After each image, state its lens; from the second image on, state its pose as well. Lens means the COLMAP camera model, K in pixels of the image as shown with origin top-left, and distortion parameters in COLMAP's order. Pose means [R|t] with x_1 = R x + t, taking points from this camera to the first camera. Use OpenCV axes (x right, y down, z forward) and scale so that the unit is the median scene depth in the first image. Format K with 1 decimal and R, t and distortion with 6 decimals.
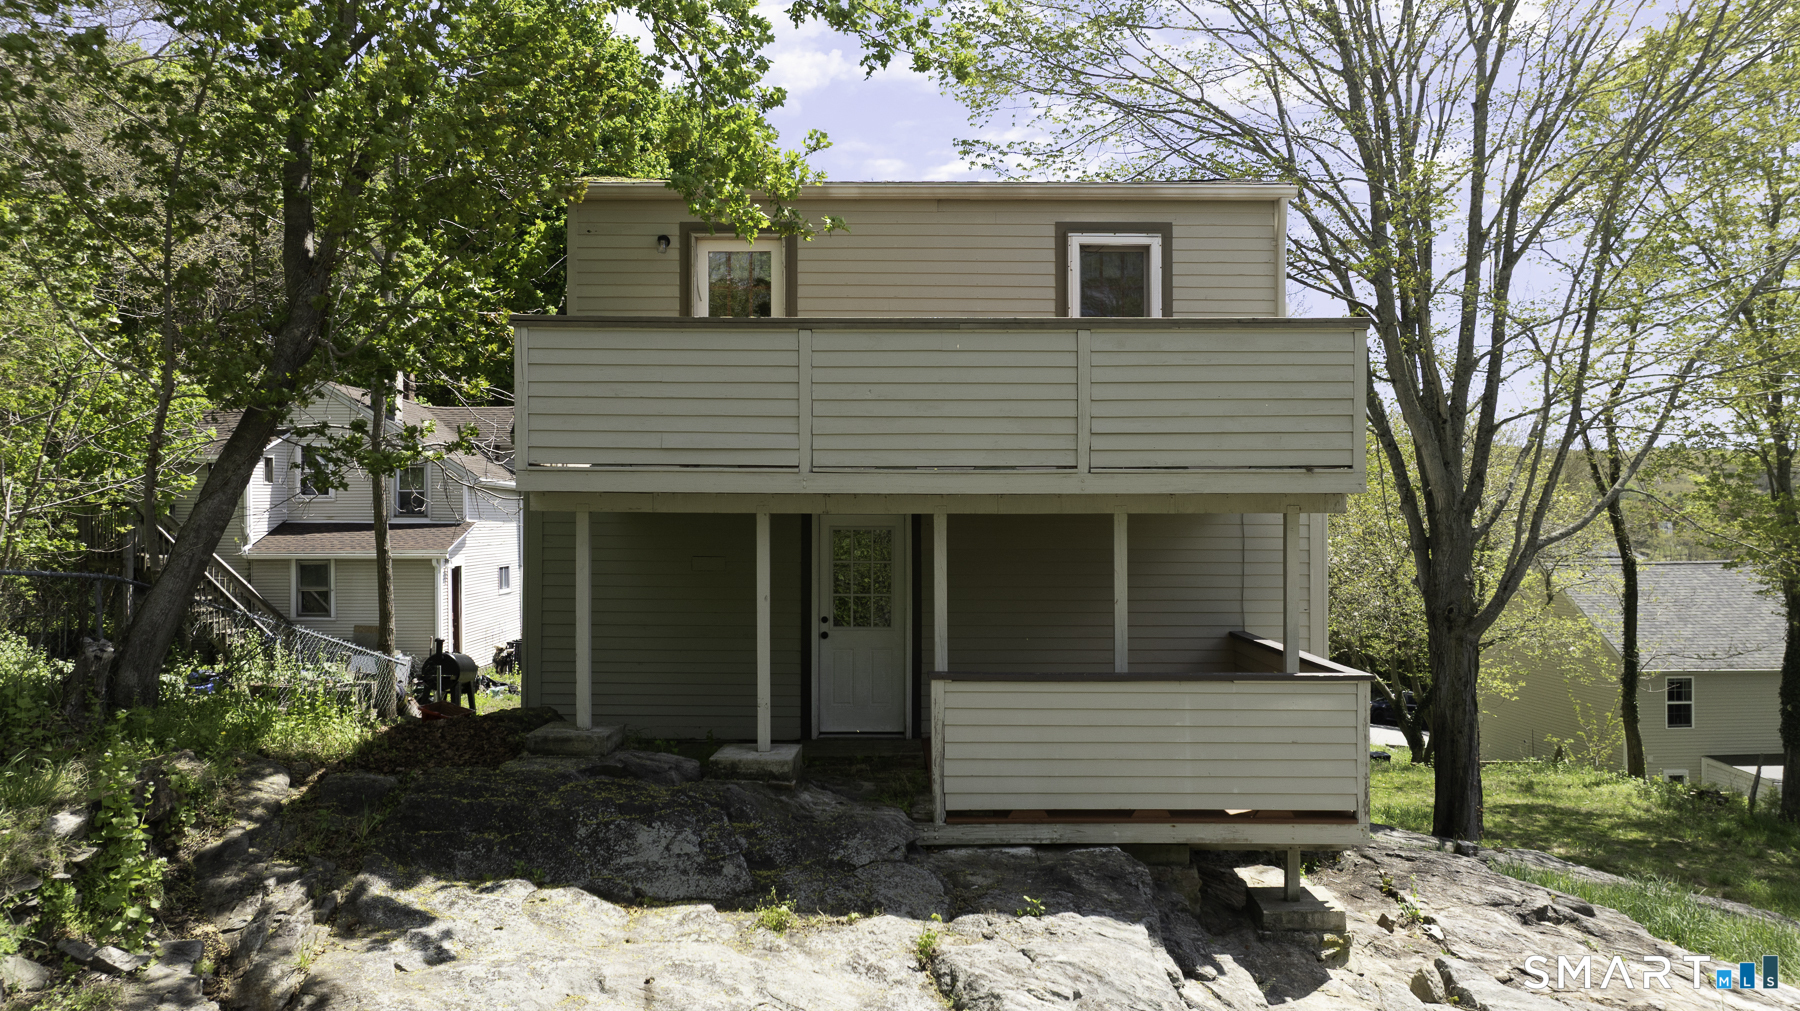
lens RADIAL K [[1289.2, 0, 901.1], [0, 1289.2, 471.5], [0, 0, 1]] dist [-0.004370, -0.002605]
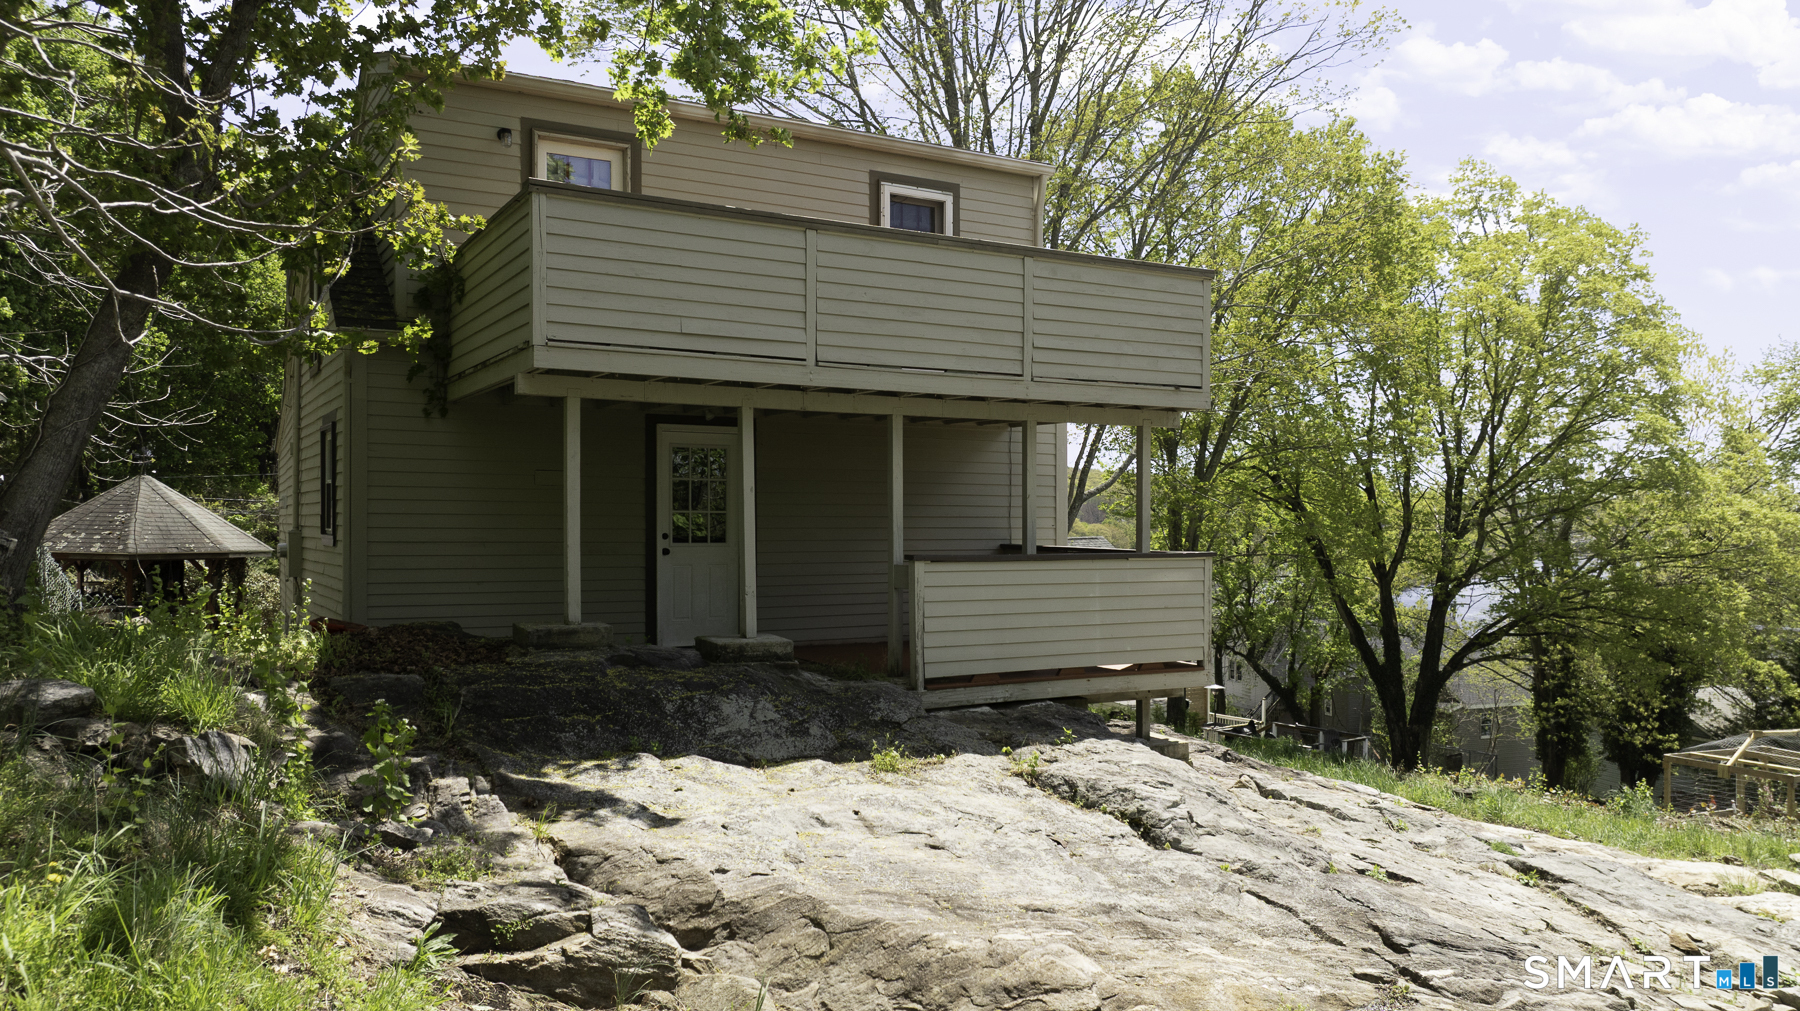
lens RADIAL K [[1281.4, 0, 900.0], [0, 1281.4, 505.5], [0, 0, 1]] dist [-0.004425, -0.001586]
pose [[0.870557, 0.005344, 0.492039, -0.522702], [-0.015577, 0.999739, 0.016701, 0.095512], [-0.491821, -0.022204, 0.870413, 0.055075]]
